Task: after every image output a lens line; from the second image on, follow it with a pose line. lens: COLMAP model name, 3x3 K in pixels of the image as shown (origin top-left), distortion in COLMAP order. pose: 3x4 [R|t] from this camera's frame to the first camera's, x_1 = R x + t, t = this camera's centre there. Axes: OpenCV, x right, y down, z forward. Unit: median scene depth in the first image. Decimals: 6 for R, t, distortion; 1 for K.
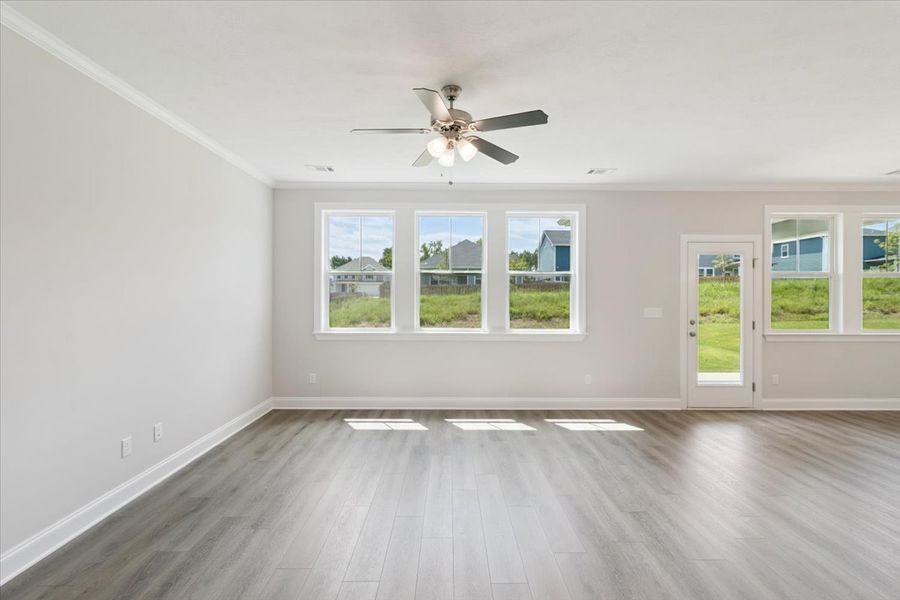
lens RADIAL K [[415.0, 0, 450.4], [0, 415.0, 294.2], [0, 0, 1]] dist [-0.000881, -0.000238]
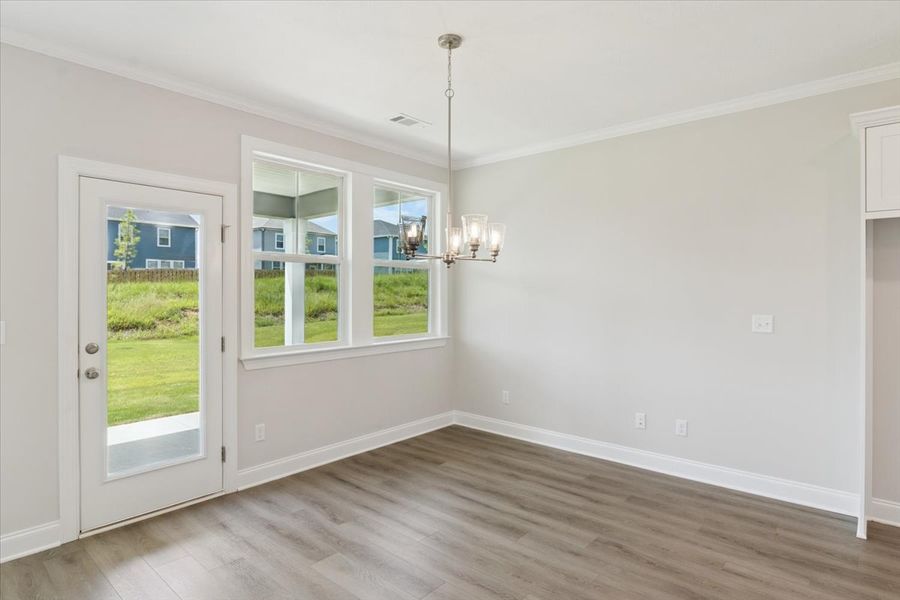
lens RADIAL K [[425.9, 0, 452.2], [0, 425.9, 290.9], [0, 0, 1]] dist [0.000093, -0.000088]
pose [[0.669857, -0.000622, 0.742490, 0.423009], [-0.000373, 0.999999, 0.001174, 0.001651], [-0.742490, -0.001063, 0.669857, 0.317630]]
